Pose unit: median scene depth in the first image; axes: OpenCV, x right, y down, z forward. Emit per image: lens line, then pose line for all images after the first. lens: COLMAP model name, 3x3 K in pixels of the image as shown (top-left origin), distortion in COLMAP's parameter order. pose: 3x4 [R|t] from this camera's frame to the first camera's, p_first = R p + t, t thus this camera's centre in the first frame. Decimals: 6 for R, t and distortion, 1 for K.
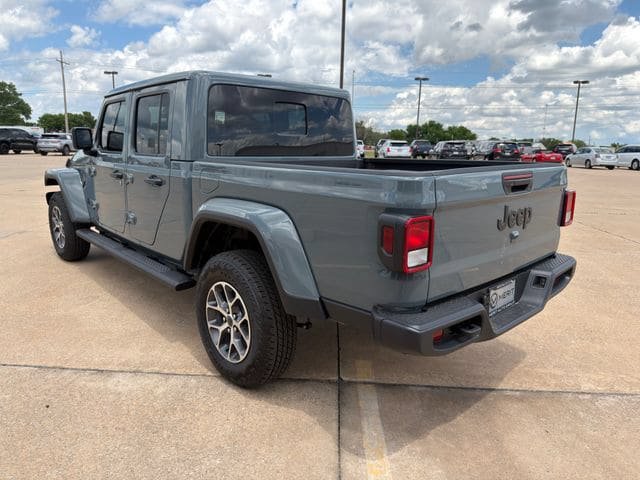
lens RADIAL K [[454.7, 0, 322.2], [0, 454.7, 241.5], [0, 0, 1]] dist [0.010946, -0.023058]
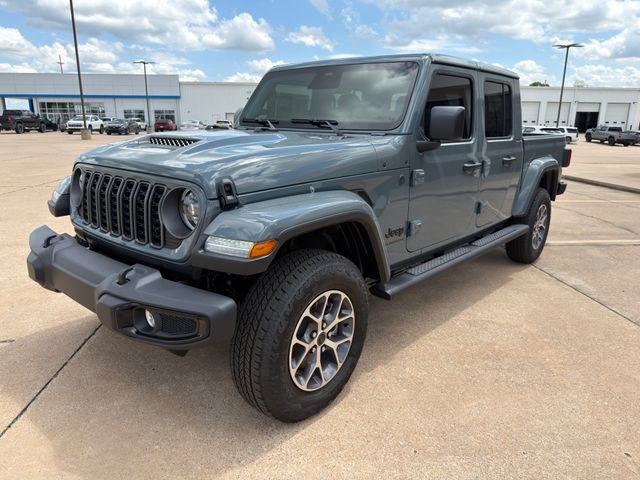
lens RADIAL K [[454.7, 0, 321.8], [0, 454.7, 242.0], [0, 0, 1]] dist [0.010946, -0.023058]
pose [[-0.120517, -0.275452, 0.953730, -1.768515], [0.186986, 0.937237, 0.294317, -0.440797], [-0.974942, 0.213805, -0.061447, 1.885571]]
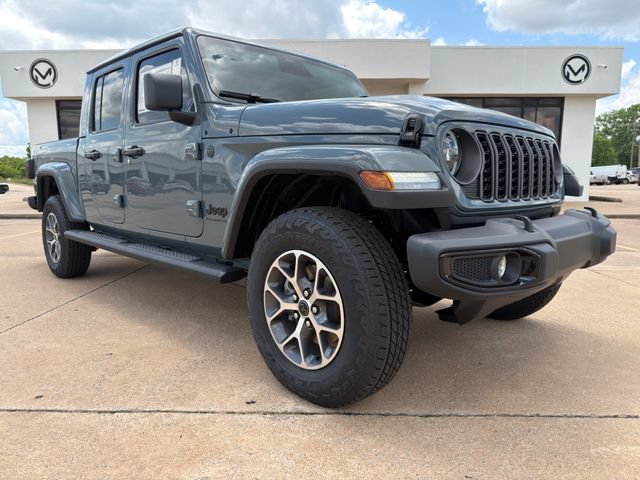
lens RADIAL K [[454.7, 0, 319.6], [0, 454.7, 242.7], [0, 0, 1]] dist [0.010946, -0.023058]
pose [[-0.999819, -0.015157, -0.011492, -0.621343], [-0.018199, 0.937970, 0.346238, -0.466565], [0.005532, 0.346385, -0.938076, 2.898011]]
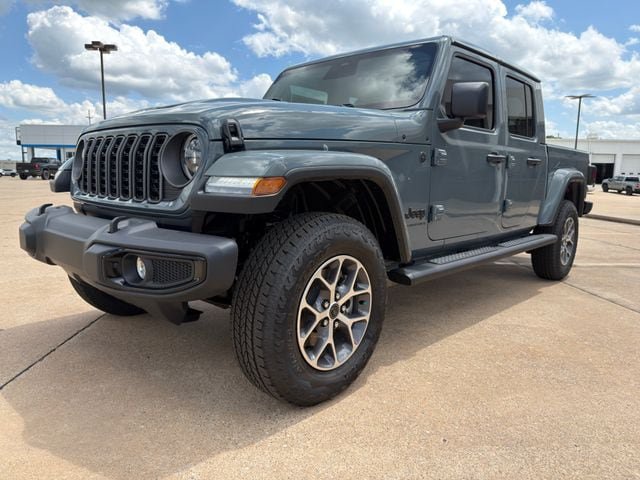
lens RADIAL K [[454.7, 0, 320.1], [0, 454.7, 244.0], [0, 0, 1]] dist [0.010946, -0.023058]
pose [[-0.084678, -0.170995, 0.981626, -1.727480], [0.185492, 0.965238, 0.184141, -0.286469], [-0.978991, 0.197676, -0.050016, 1.908980]]
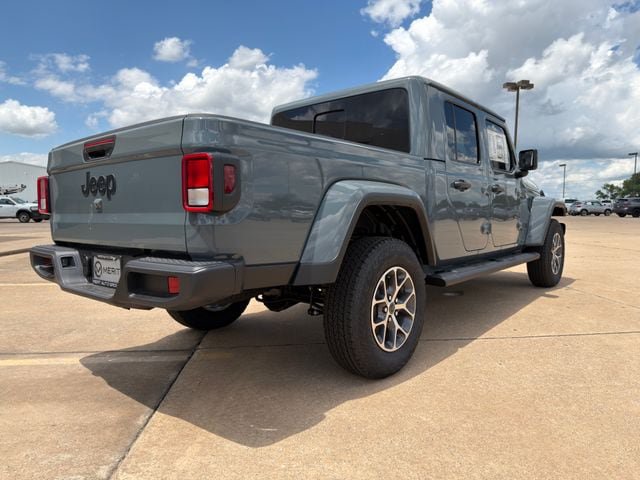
lens RADIAL K [[454.7, 0, 321.3], [0, 454.7, 240.8], [0, 0, 1]] dist [0.010946, -0.023058]
pose [[0.111396, 0.046021, -0.992710, 1.184791], [-0.204905, 0.978526, 0.022371, -0.044911], [0.972422, 0.200919, 0.118434, 1.120863]]
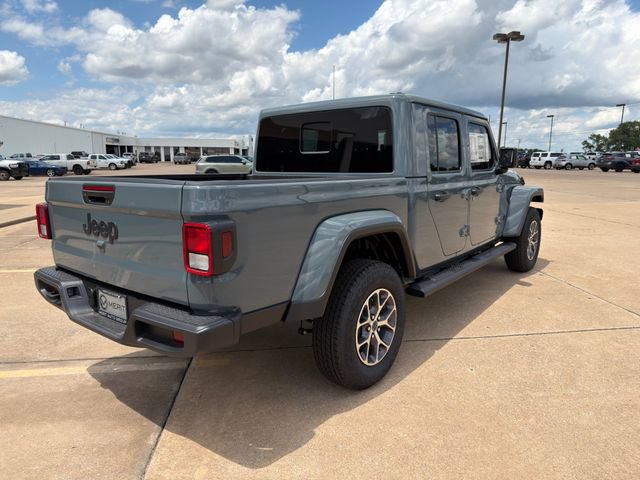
lens RADIAL K [[454.7, 0, 316.4], [0, 454.7, 242.1], [0, 0, 1]] dist [0.010946, -0.023058]
pose [[0.134019, 0.154359, -0.978883, 1.234372], [-0.199102, 0.971846, 0.125991, -0.204859], [0.970772, 0.178012, 0.160979, 1.075225]]
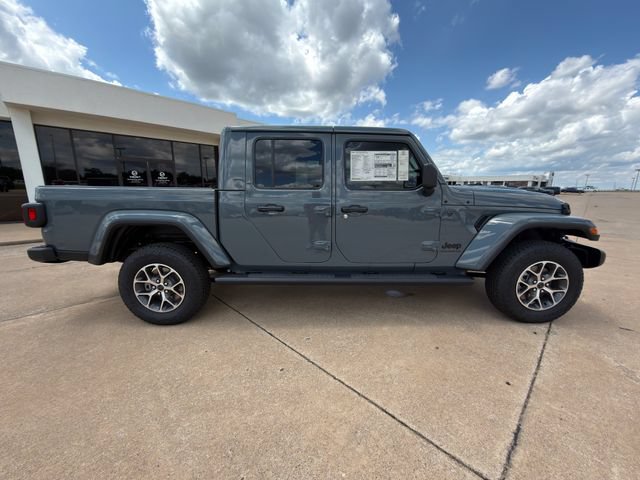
lens RADIAL K [[254.6, 0, 318.8], [0, 254.6, 243.4], [0, 0, 1]] dist [0.000391, 0.000193]
pose [[-0.691366, 0.124170, -0.711755, 0.504320], [-0.168936, 0.930032, 0.326346, -0.433836], [0.702477, 0.345866, -0.622015, 2.270823]]
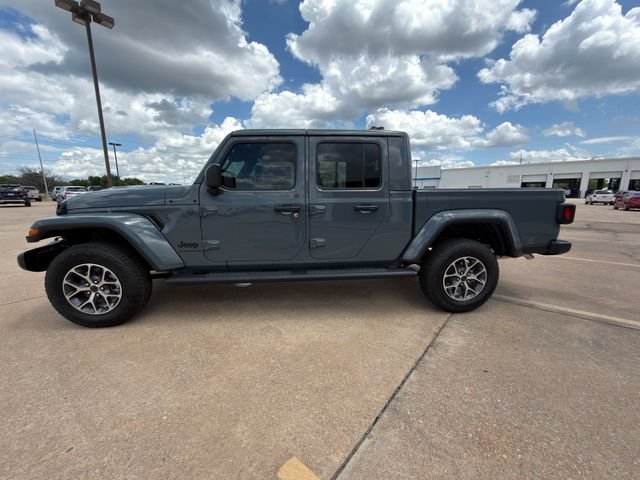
lens RADIAL K [[255.0, 0, 322.3], [0, 255.0, 239.2], [0, 0, 1]] dist [-0.000892, 0.001326]
pose [[0.602422, -0.166025, 0.780720, -1.252176], [0.179743, 0.981222, 0.069969, -0.141714], [-0.777676, 0.098178, 0.620952, 0.766375]]
